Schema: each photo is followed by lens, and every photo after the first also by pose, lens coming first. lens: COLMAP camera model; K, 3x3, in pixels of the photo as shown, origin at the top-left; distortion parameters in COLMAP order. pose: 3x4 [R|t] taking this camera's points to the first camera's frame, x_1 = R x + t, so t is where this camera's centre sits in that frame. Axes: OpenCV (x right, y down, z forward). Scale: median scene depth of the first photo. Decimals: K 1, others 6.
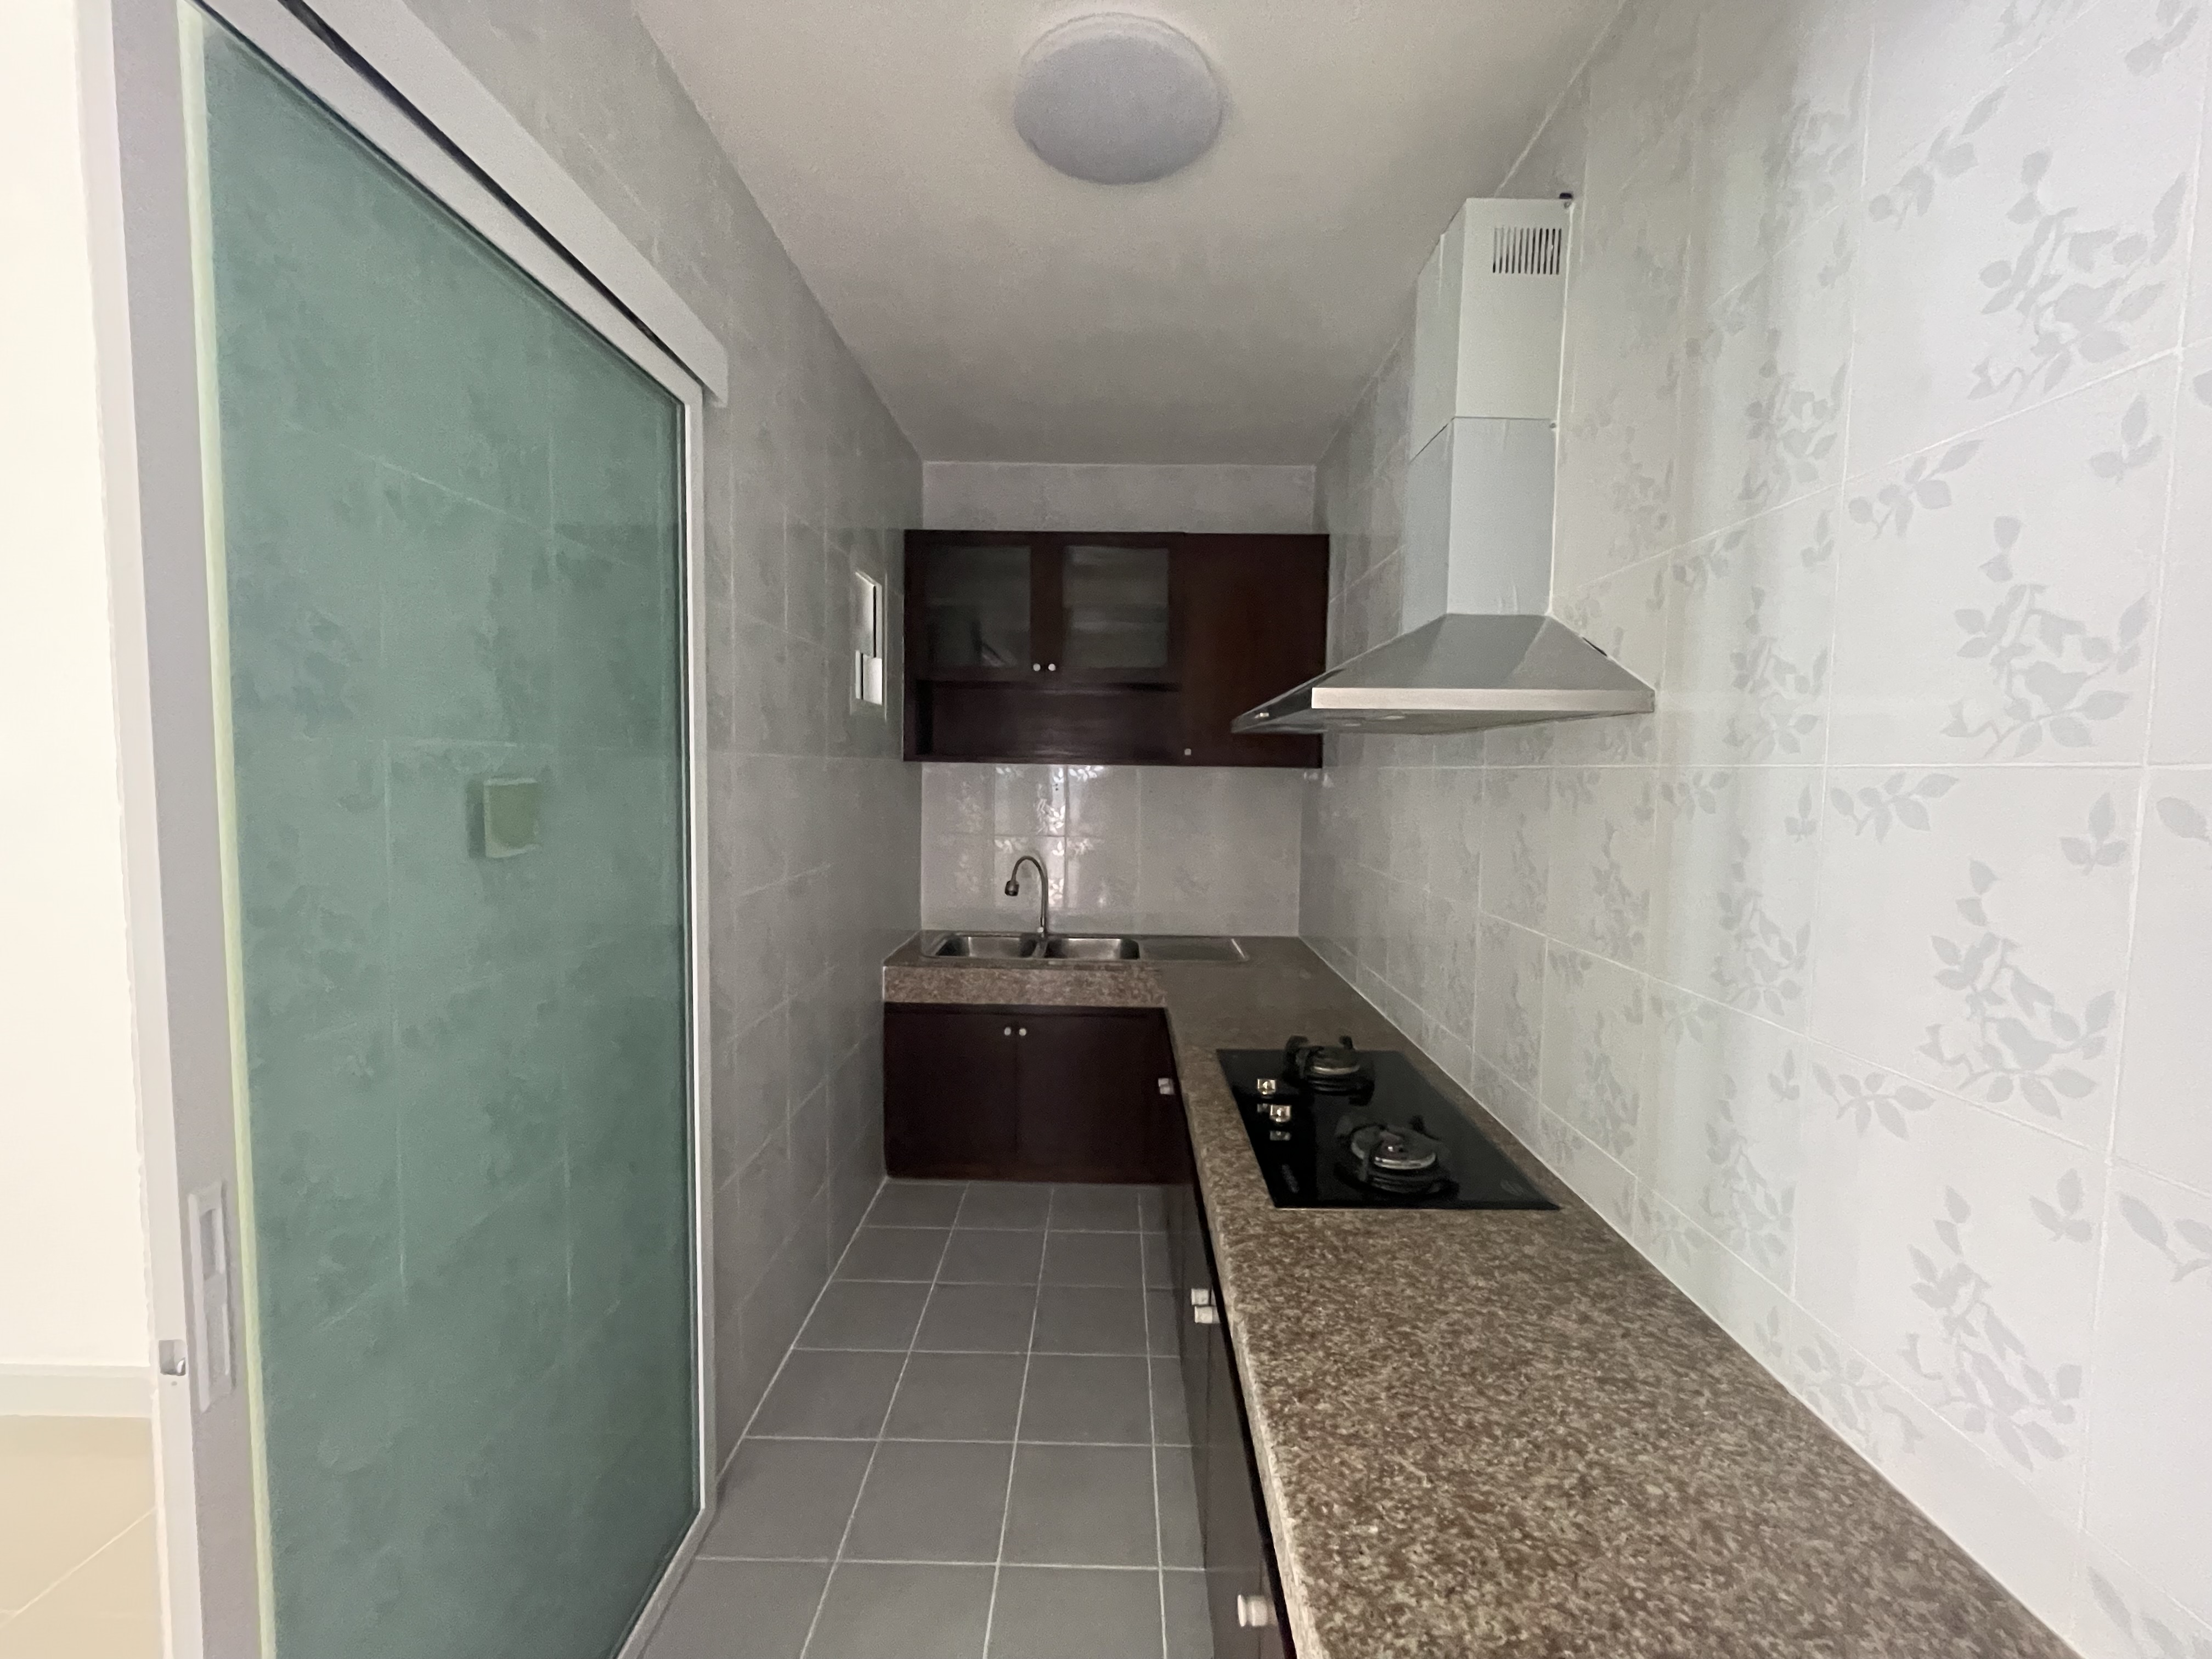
lens RADIAL K [[891.9, 0, 1106.8], [0, 891.9, 827.2], [0, 0, 1]] dist [-0.001422, -0.000033]
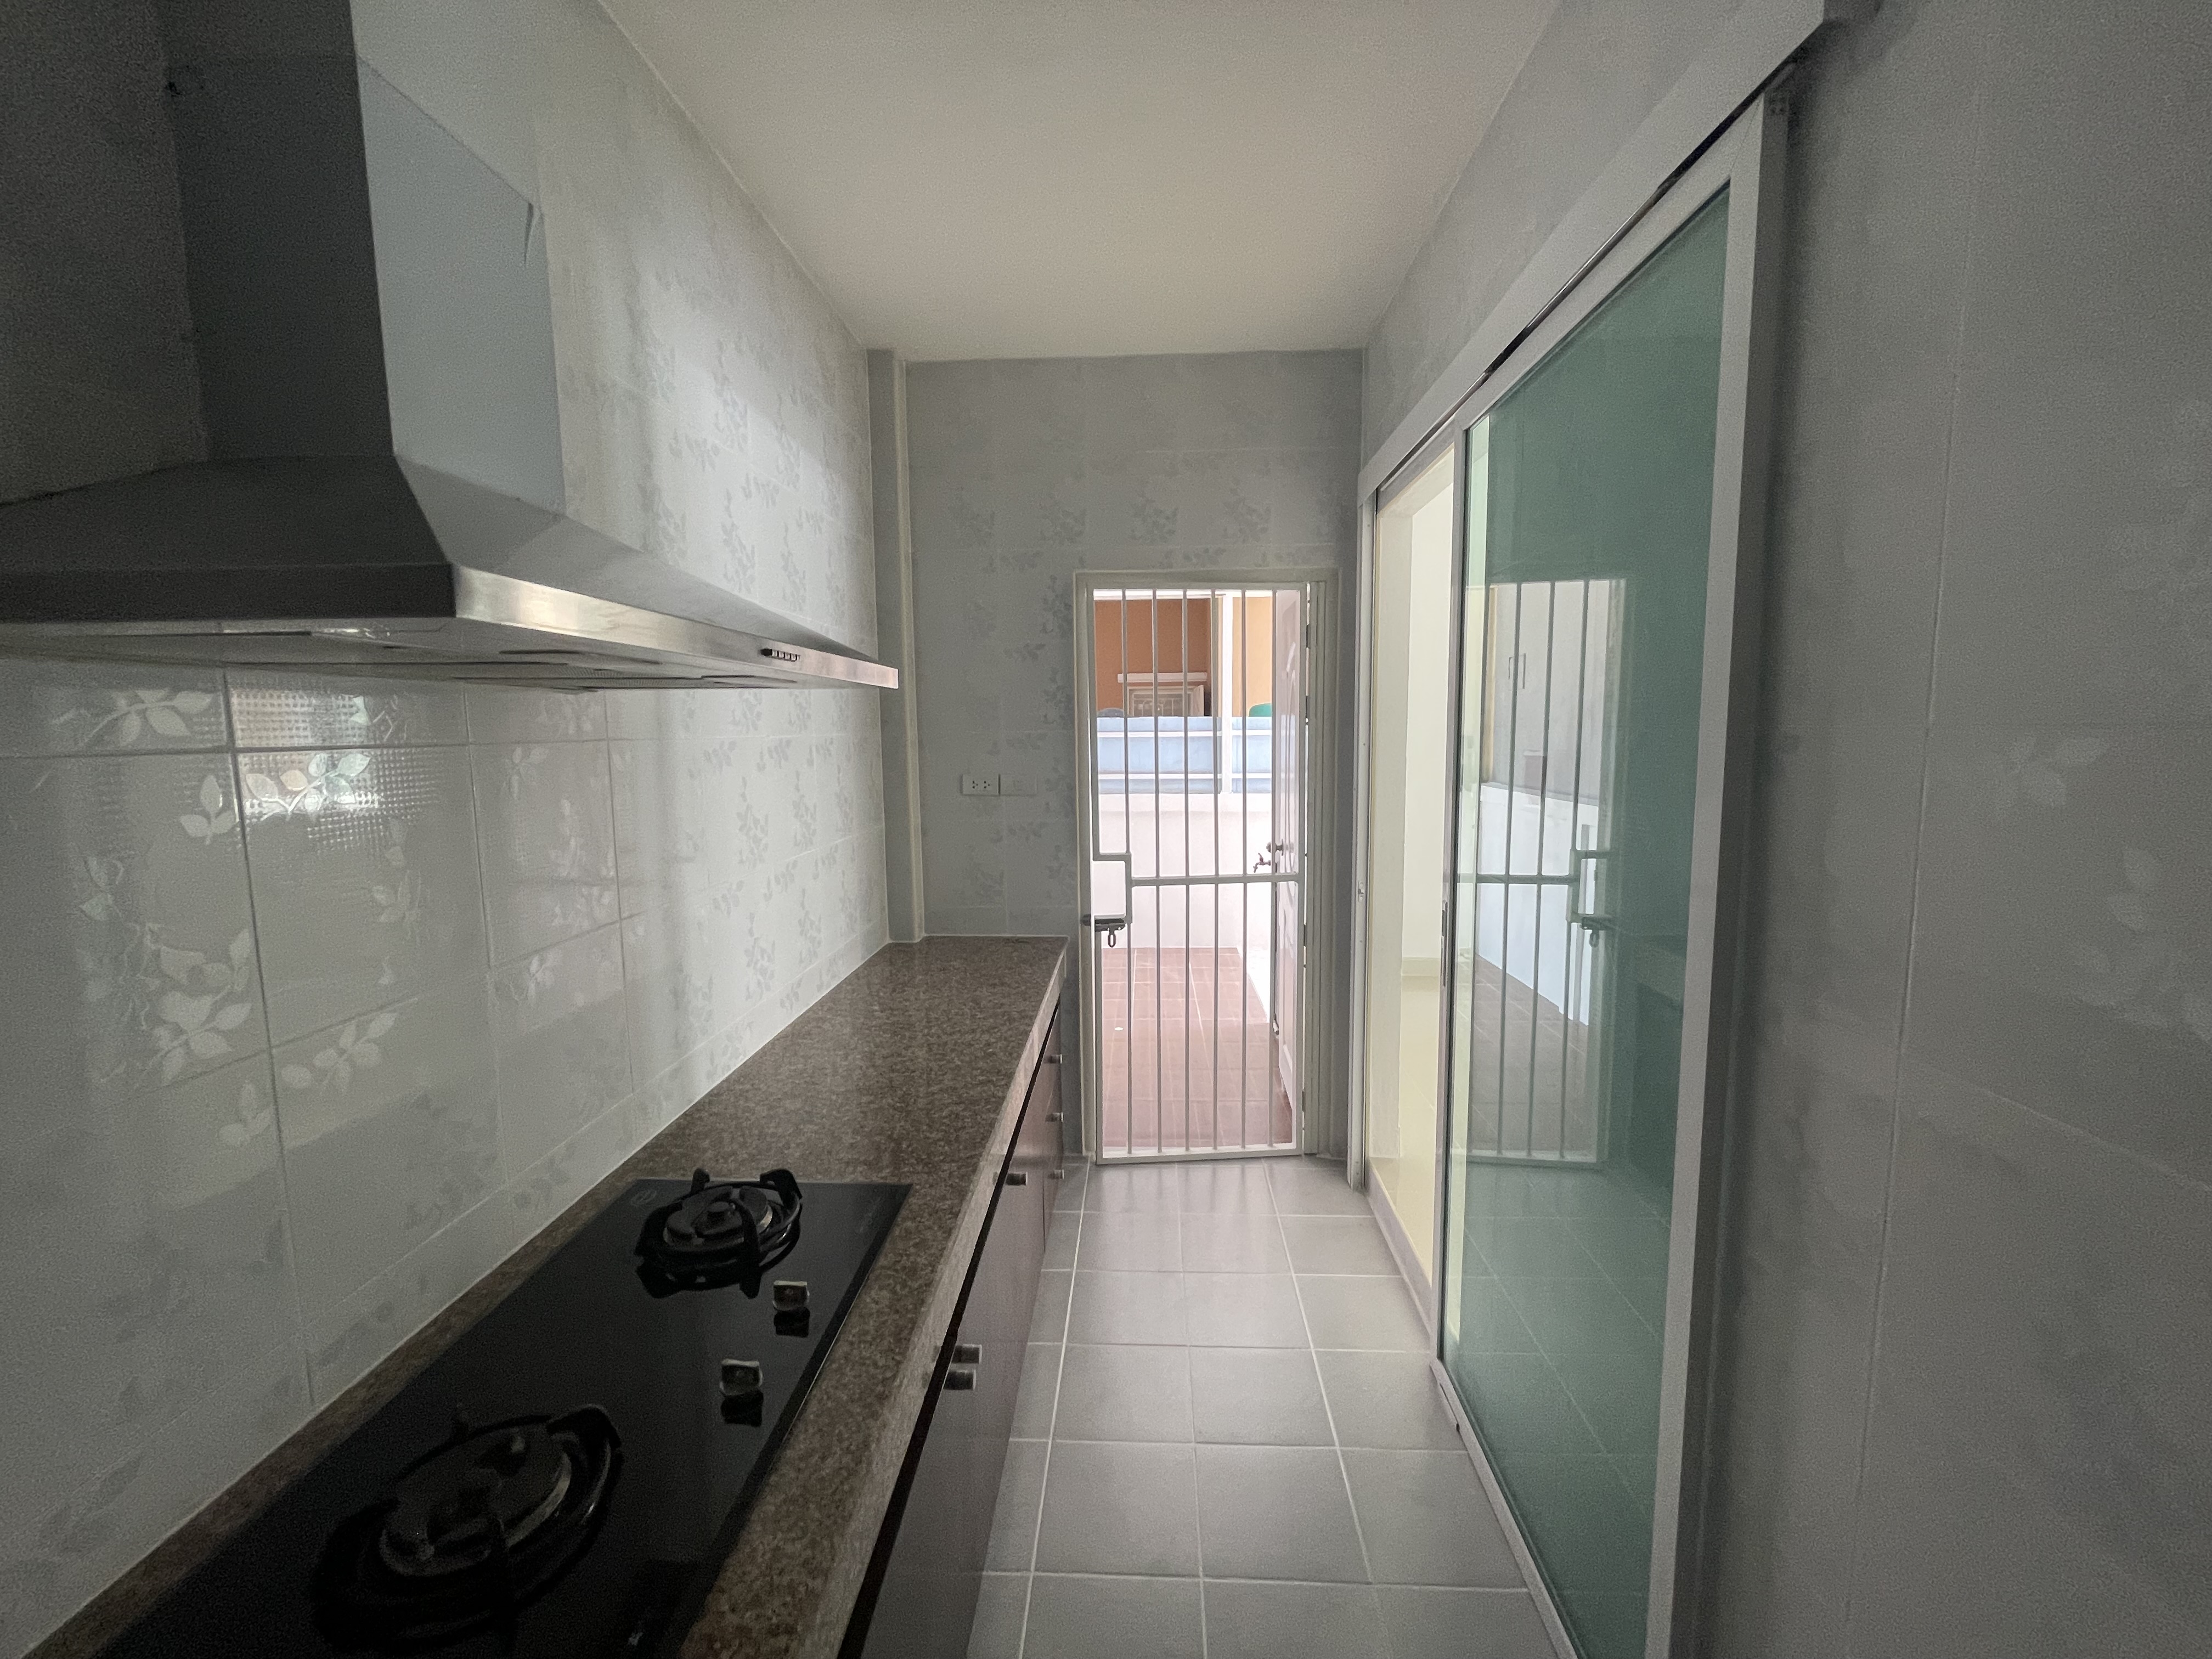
lens RADIAL K [[891.9, 0, 1106.8], [0, 891.9, 827.2], [0, 0, 1]] dist [-0.001422, -0.000033]
pose [[-0.999305, -0.010904, 0.035632, -0.085315], [-0.004378, 0.983963, 0.178317, -0.214826], [-0.037005, 0.178037, -0.983328, 2.749305]]
